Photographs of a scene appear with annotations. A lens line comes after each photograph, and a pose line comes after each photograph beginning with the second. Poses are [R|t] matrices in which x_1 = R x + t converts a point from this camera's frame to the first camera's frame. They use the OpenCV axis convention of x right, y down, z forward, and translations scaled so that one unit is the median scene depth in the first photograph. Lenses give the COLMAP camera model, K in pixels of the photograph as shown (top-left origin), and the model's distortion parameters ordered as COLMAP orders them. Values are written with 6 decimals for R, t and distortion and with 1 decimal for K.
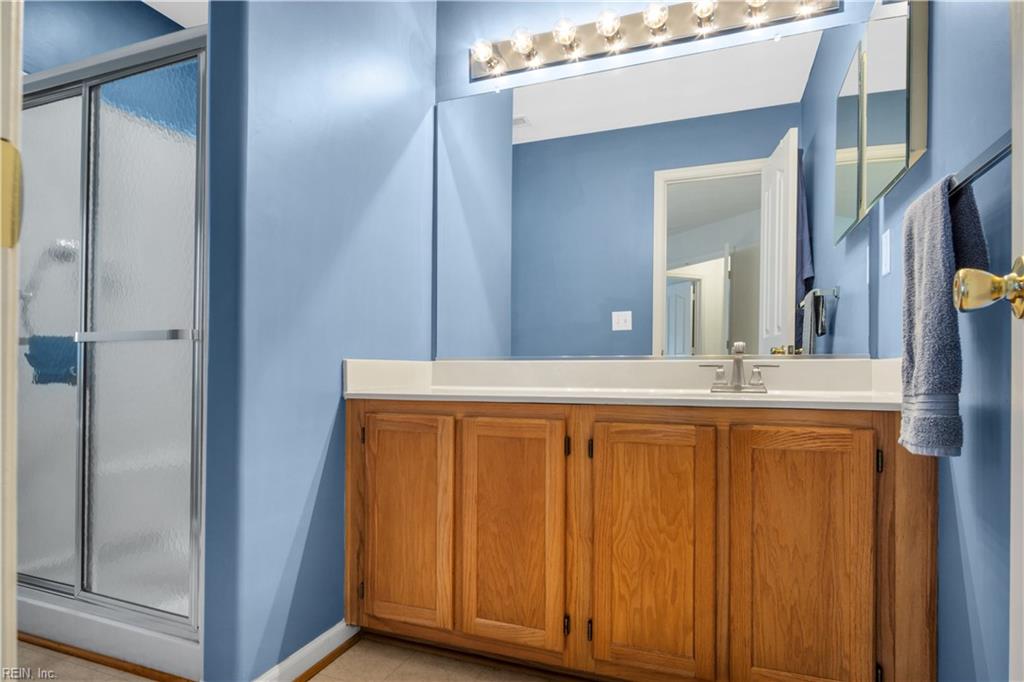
lens RADIAL K [[551.6, 0, 505.5], [0, 551.6, 349.4], [0, 0, 1]] dist [-0.005575, -0.000778]
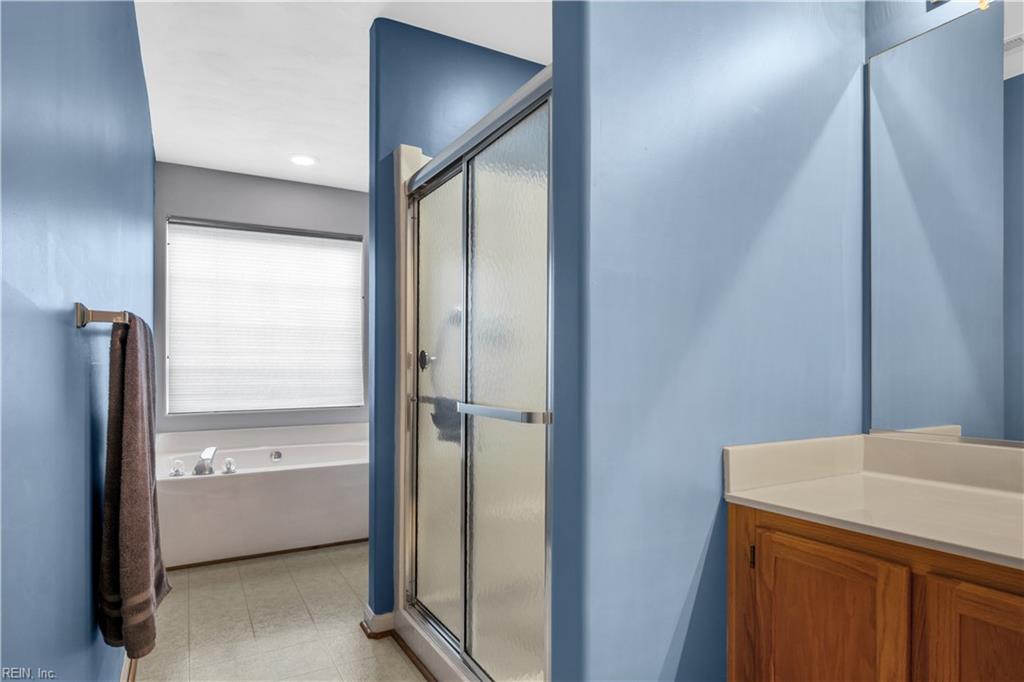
lens RADIAL K [[551.6, 0, 505.5], [0, 551.6, 349.4], [0, 0, 1]] dist [-0.005575, -0.000778]
pose [[0.761175, -0.007867, -0.648498, -0.036212], [0.006585, 0.999969, -0.004402, -0.114361], [0.648513, -0.000920, 0.761203, 0.246941]]
